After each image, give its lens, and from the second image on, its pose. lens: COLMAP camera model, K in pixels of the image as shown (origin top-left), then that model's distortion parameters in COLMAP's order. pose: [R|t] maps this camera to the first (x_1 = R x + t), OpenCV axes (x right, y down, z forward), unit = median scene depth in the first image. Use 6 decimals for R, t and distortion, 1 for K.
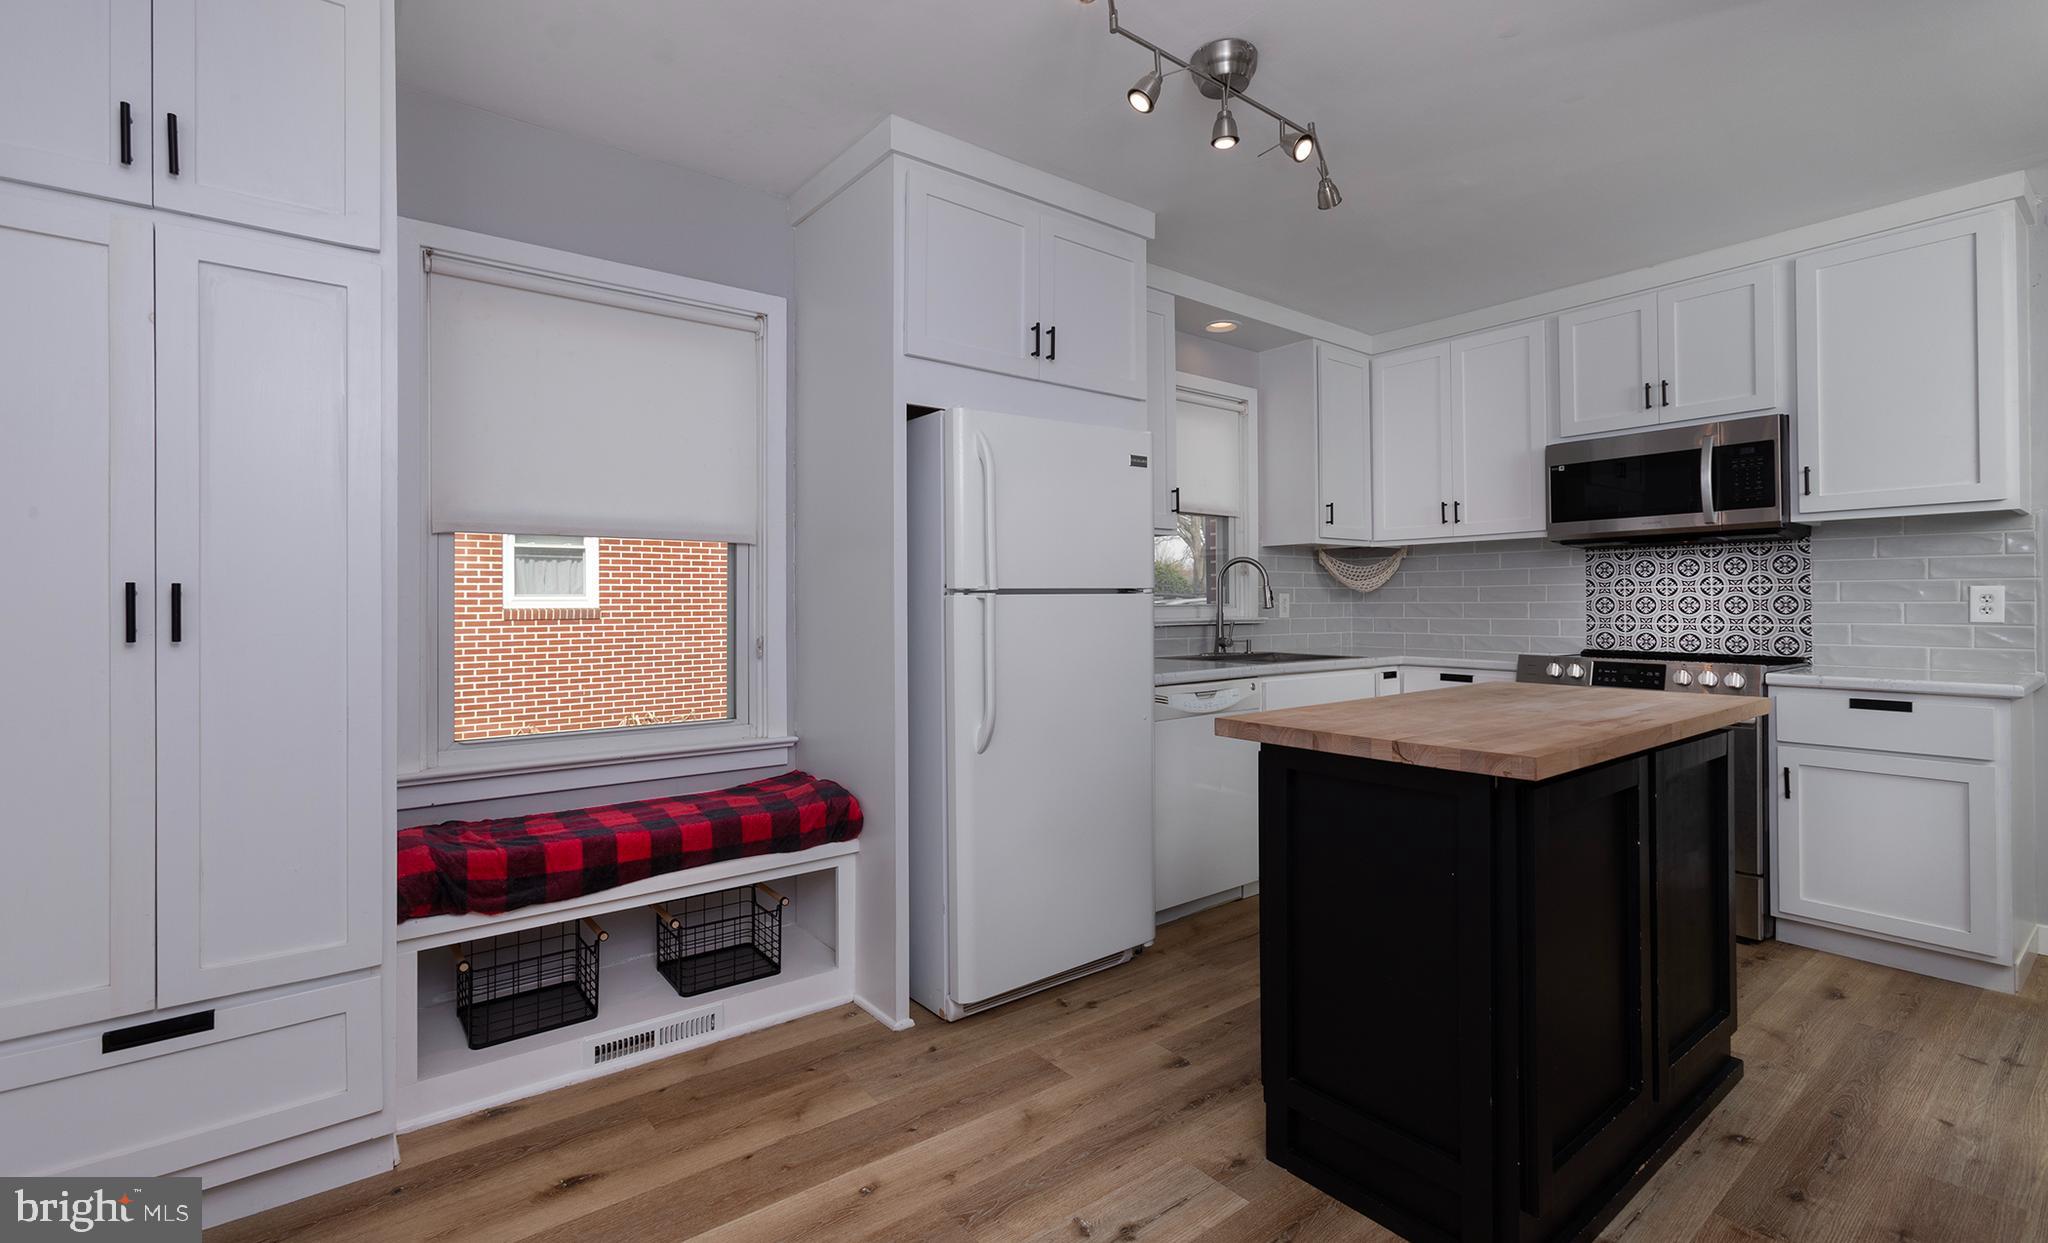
lens RADIAL K [[917.4, 0, 1000.7], [0, 917.4, 598.9], [0, 0, 1]] dist [-0.009452, 0.009062]
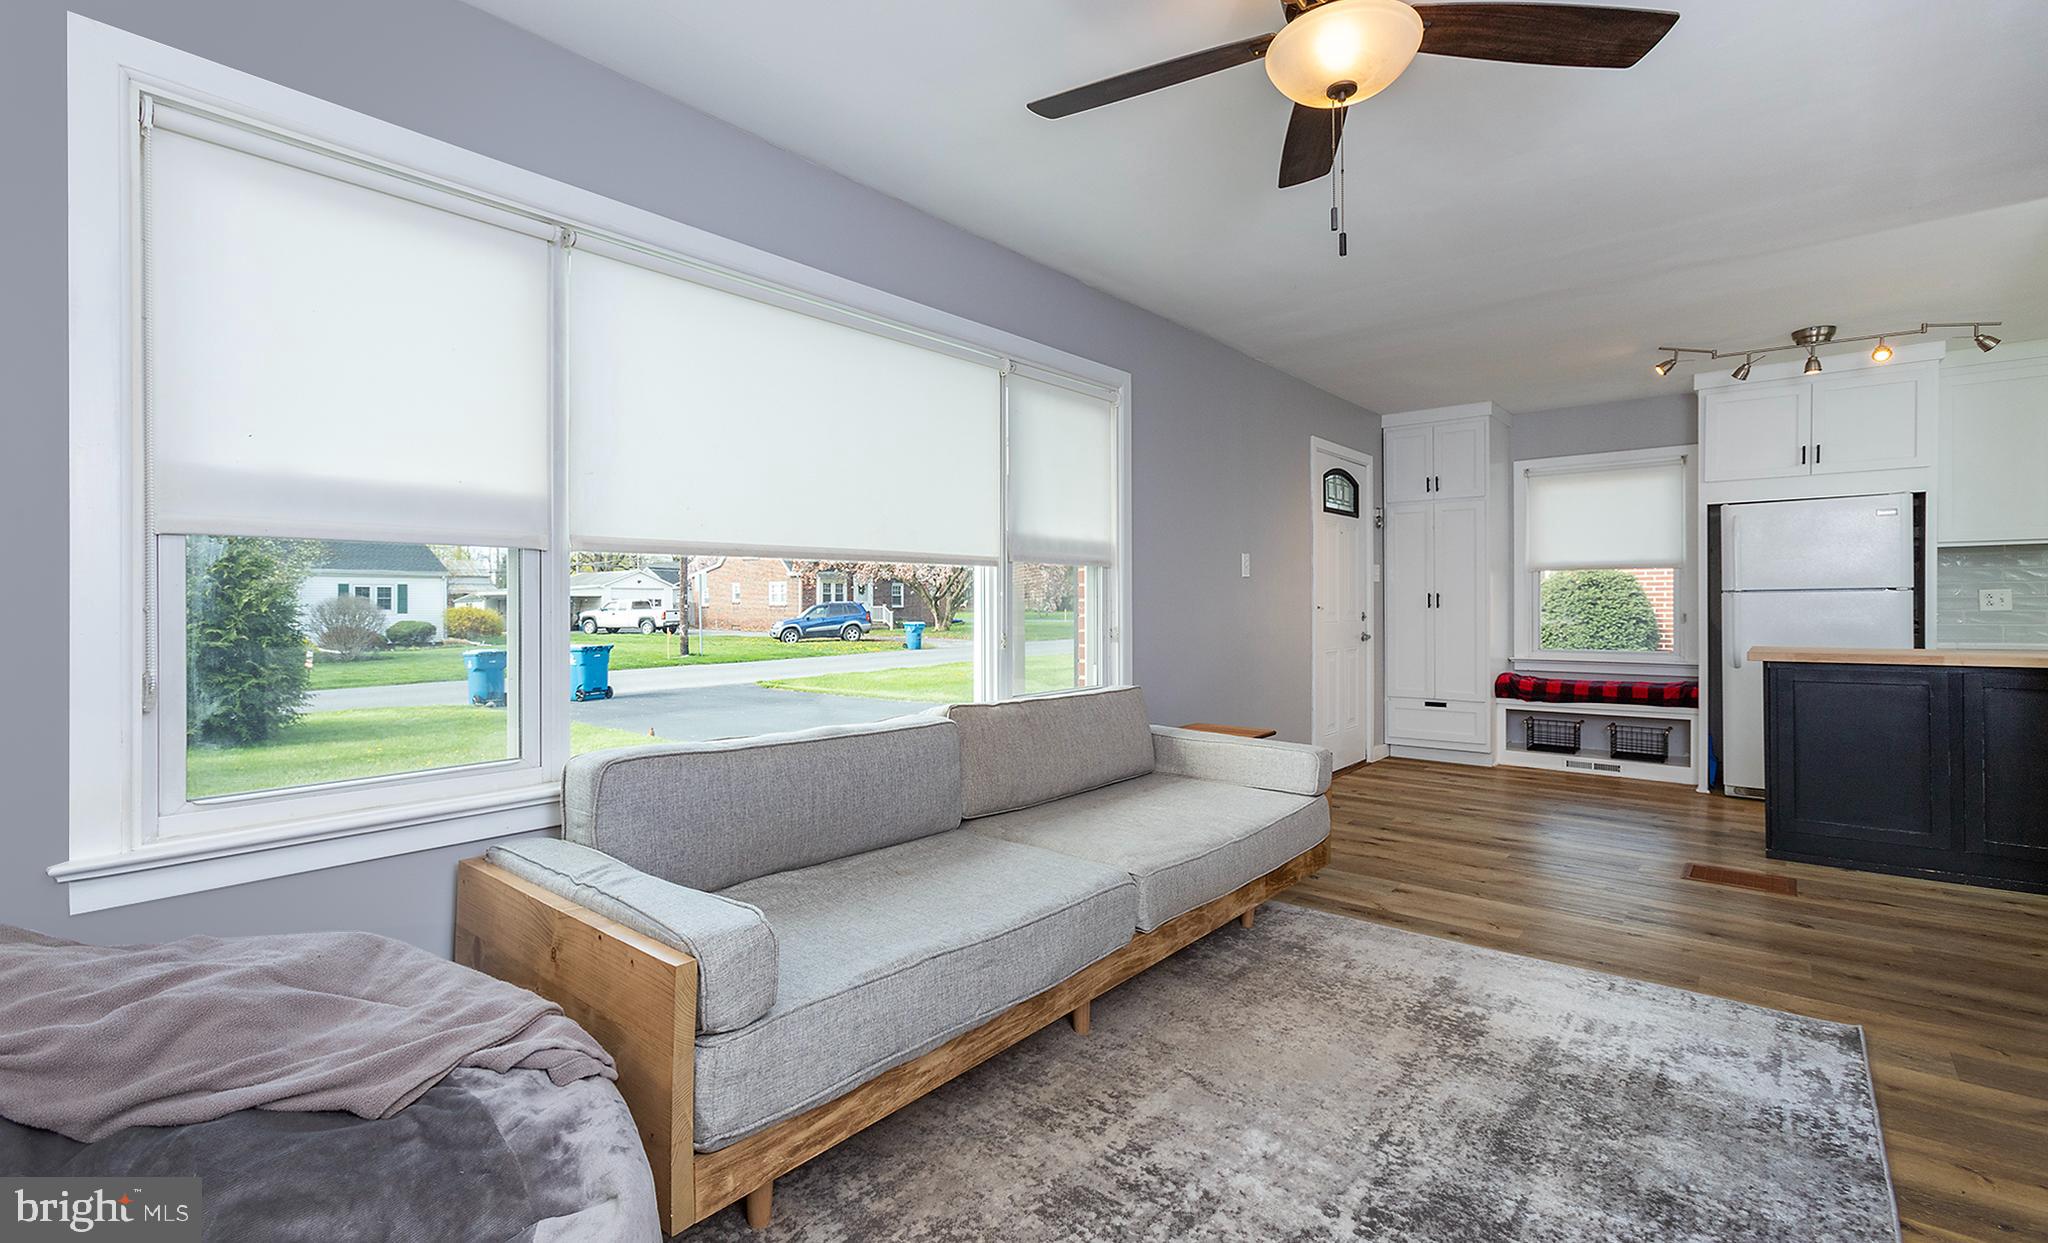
lens RADIAL K [[888.4, 0, 1024.0], [0, 888.4, 621.5], [0, 0, 1]] dist [0.003035, 0.000571]
pose [[0.206145, 0.022032, -0.978273, 1.156043], [0.010872, 0.999633, 0.024804, -0.005424], [0.978461, -0.015749, 0.205830, -0.717302]]
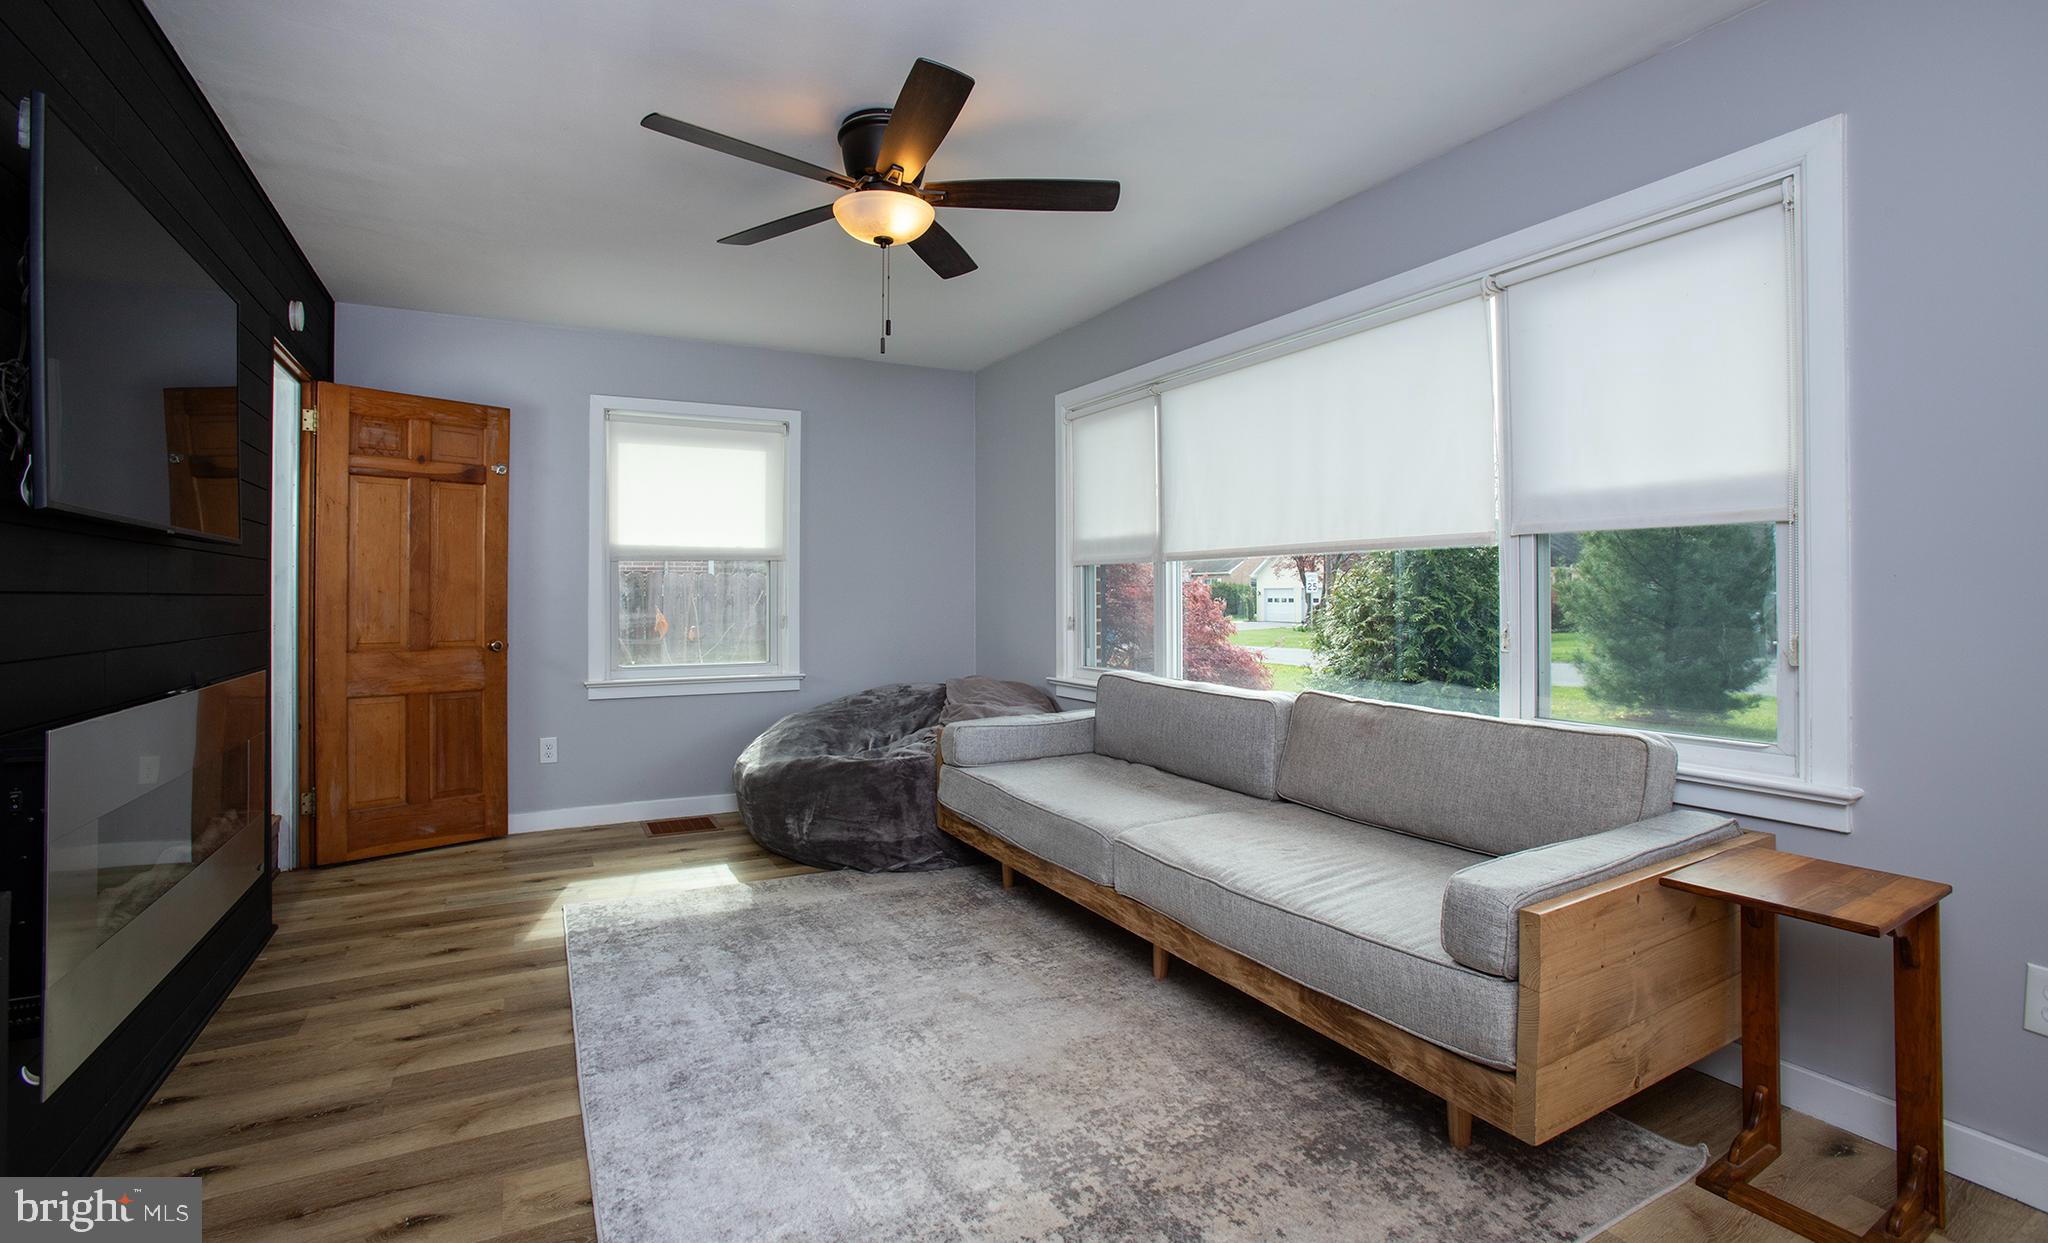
lens RADIAL K [[927.6, 0, 1008.5], [0, 927.6, 587.8], [0, 0, 1]] dist [-0.076020, 0.029973]
pose [[-0.985893, 0.011901, 0.166954, 0.498559], [0.009707, 0.999856, -0.013949, 0.003232], [-0.167096, -0.012131, -0.985866, 0.257858]]
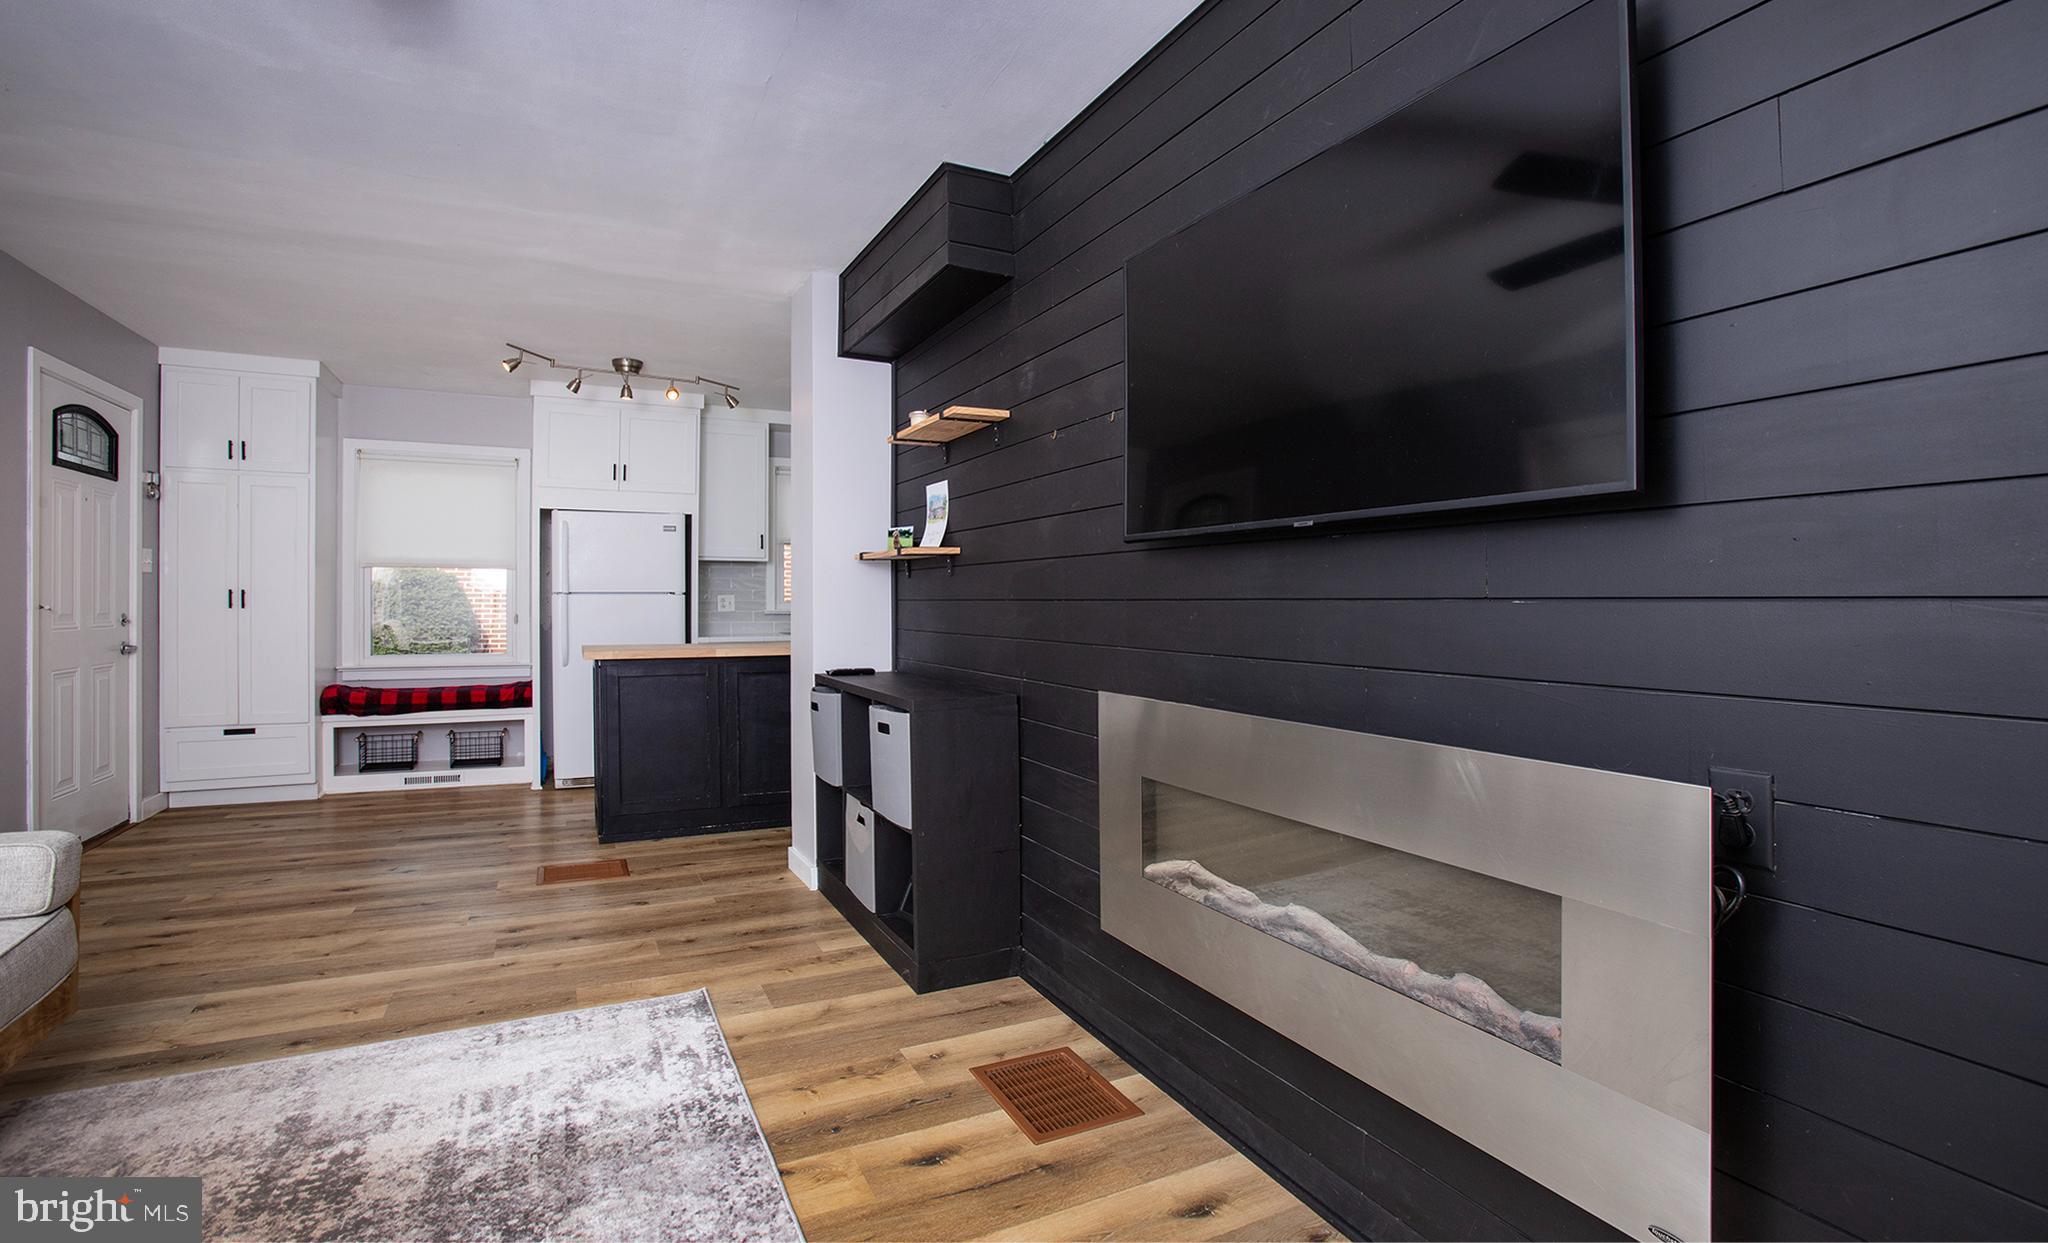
lens RADIAL K [[932.8, 0, 984.0], [0, 932.8, 597.0], [0, 0, 1]] dist [-0.063402, 0.025877]
pose [[0.974687, 0.007456, -0.223448, 1.028977], [-0.008013, 0.999967, -0.001586, -0.002292], [0.223428, 0.003337, 0.974715, -0.659352]]
